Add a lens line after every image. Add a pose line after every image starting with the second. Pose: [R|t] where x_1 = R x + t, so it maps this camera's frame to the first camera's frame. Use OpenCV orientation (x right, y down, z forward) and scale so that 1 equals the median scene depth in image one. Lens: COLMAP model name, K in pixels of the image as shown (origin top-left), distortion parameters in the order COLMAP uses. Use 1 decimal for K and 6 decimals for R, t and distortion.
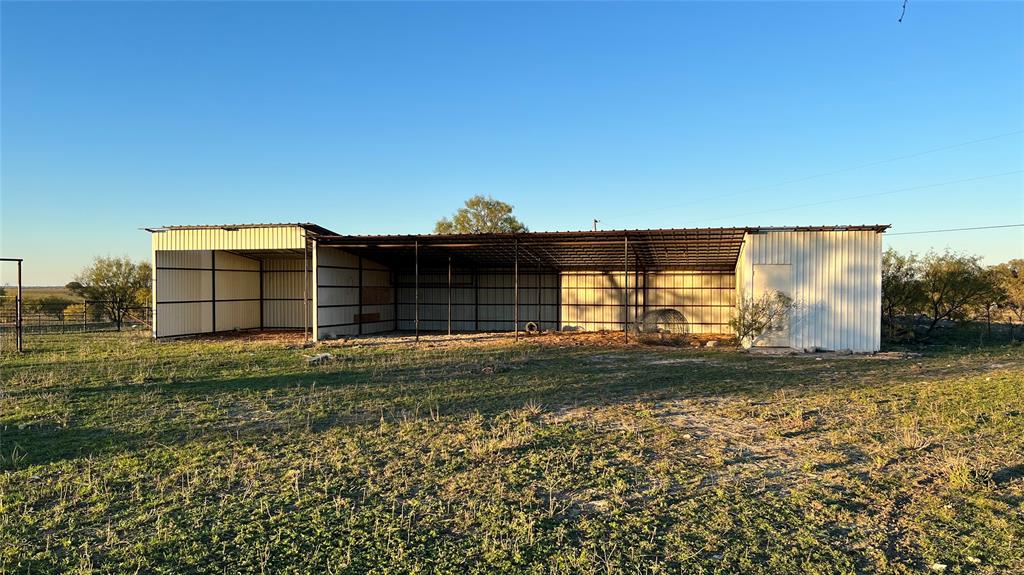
lens RADIAL K [[767.5, 0, 512.0], [0, 767.5, 287.5], [0, 0, 1]] dist [0.054911, -0.065722]
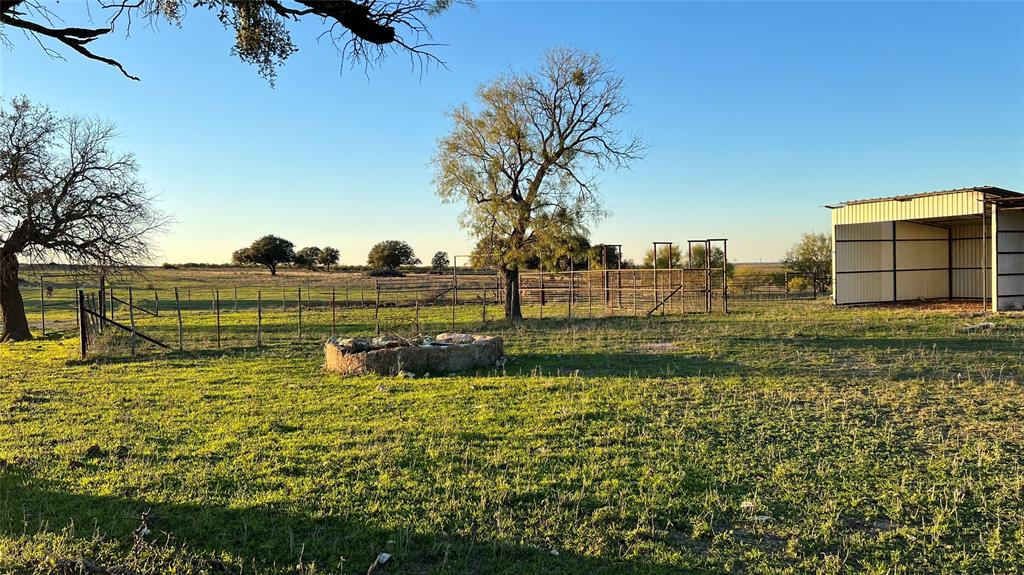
lens RADIAL K [[767.5, 0, 512.0], [0, 767.5, 287.5], [0, 0, 1]] dist [0.054911, -0.065722]
pose [[0.639949, 0.003467, -0.768409, 0.089580], [0.023969, 0.999413, 0.024472, 0.002834], [0.768043, -0.034079, 0.639491, -0.054692]]
